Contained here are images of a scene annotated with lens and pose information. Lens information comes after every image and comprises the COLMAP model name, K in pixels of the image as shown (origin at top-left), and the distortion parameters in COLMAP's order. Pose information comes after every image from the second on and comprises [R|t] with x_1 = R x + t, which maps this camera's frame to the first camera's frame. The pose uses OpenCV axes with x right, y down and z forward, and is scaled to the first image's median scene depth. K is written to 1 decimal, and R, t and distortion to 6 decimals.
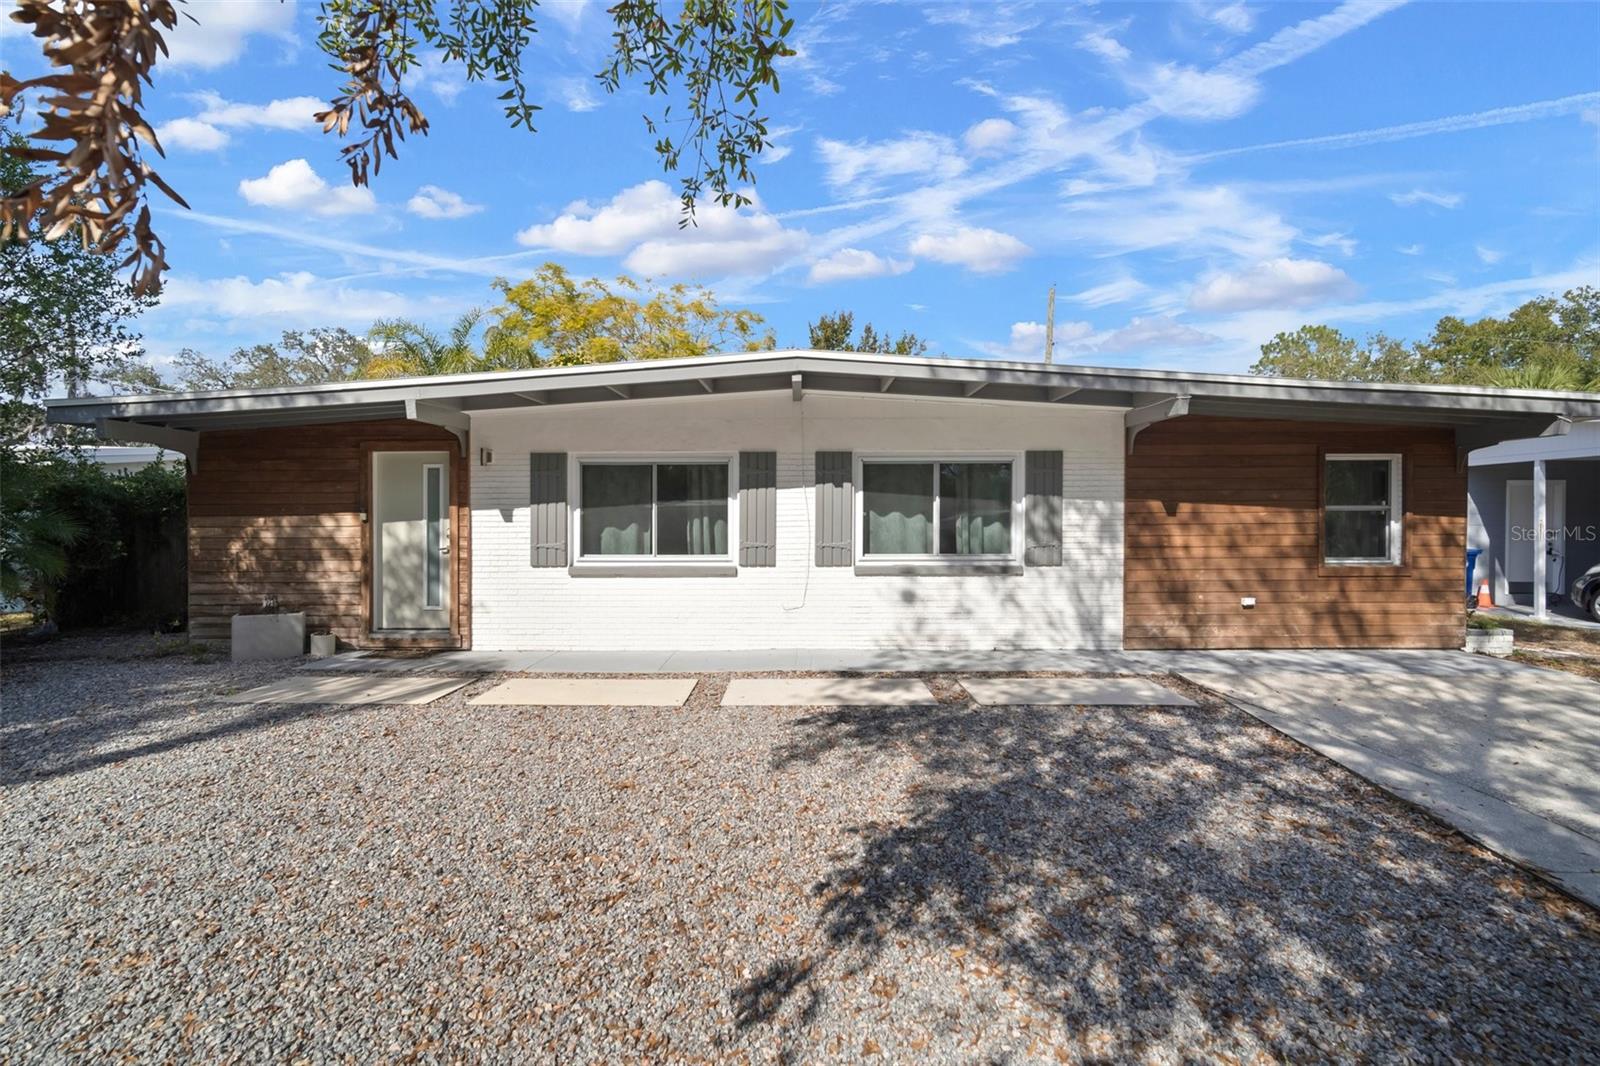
lens RADIAL K [[725.6, 0, 800.0], [0, 725.6, 533.0], [0, 0, 1]] dist [-0.014596, 0.000156]
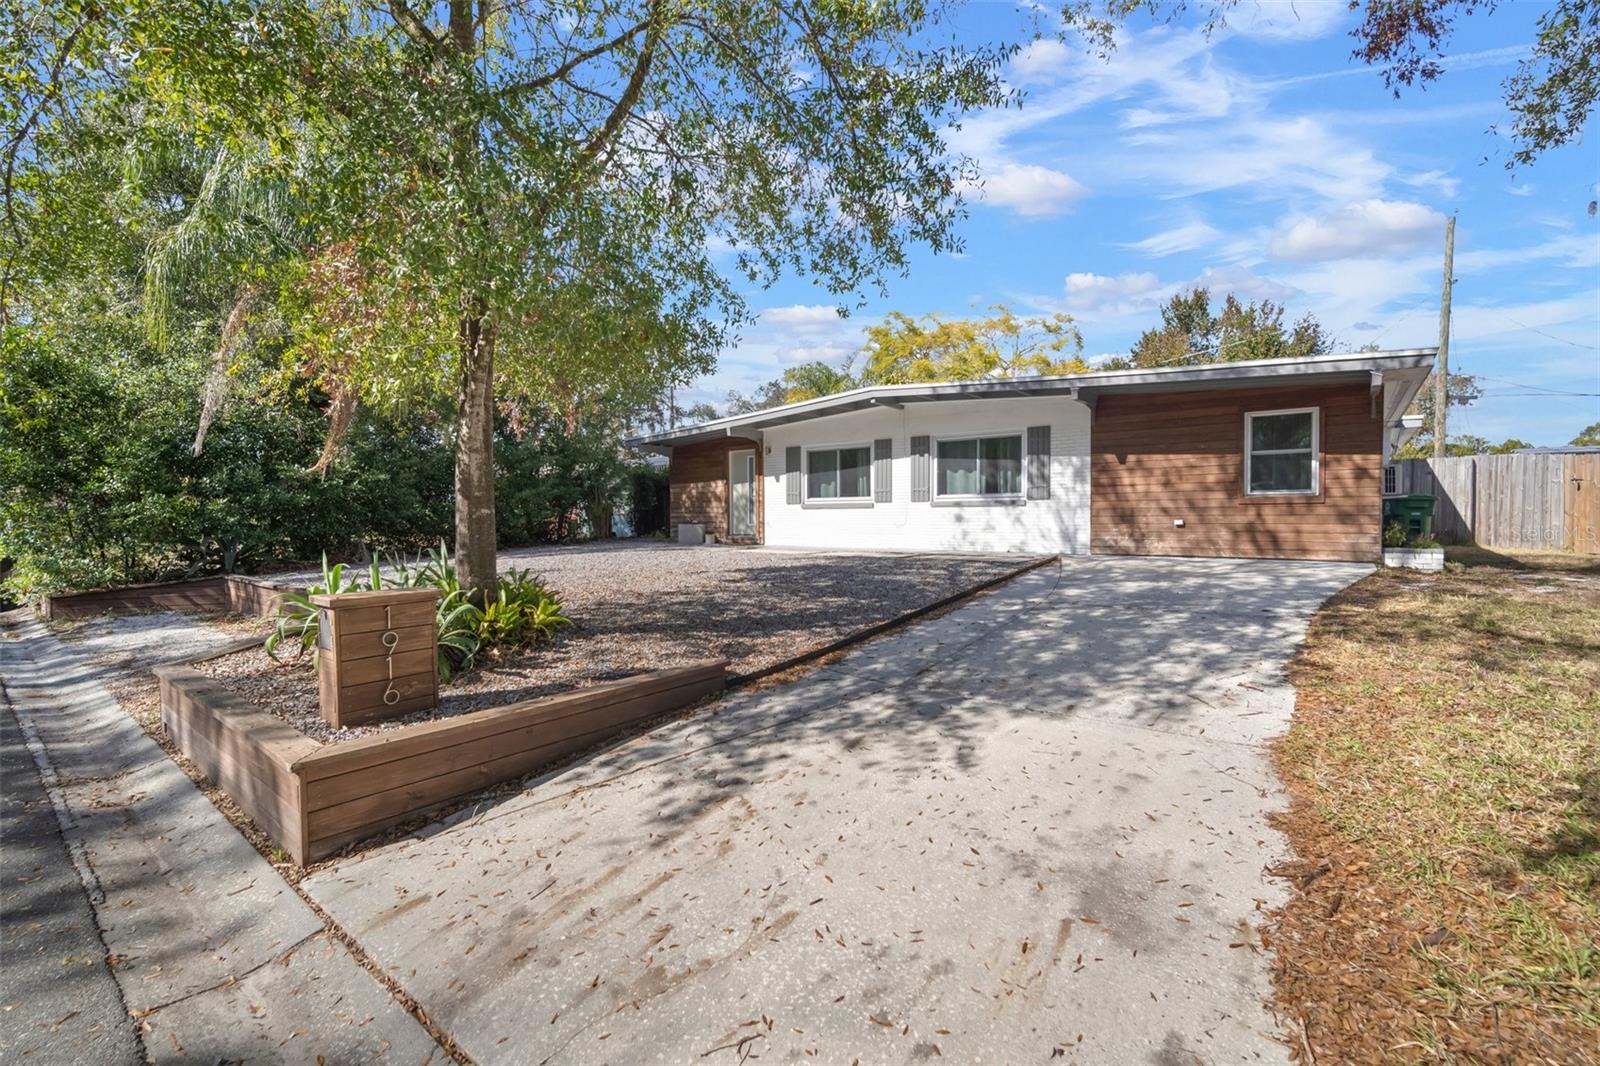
lens RADIAL K [[725.6, 0, 800.0], [0, 725.6, 533.0], [0, 0, 1]] dist [-0.014596, 0.000156]
pose [[0.786428, 0.012366, -0.617558, 0.905255], [-0.001481, 0.999834, 0.018134, 0.090496], [0.617680, -0.013347, 0.786316, -0.564049]]
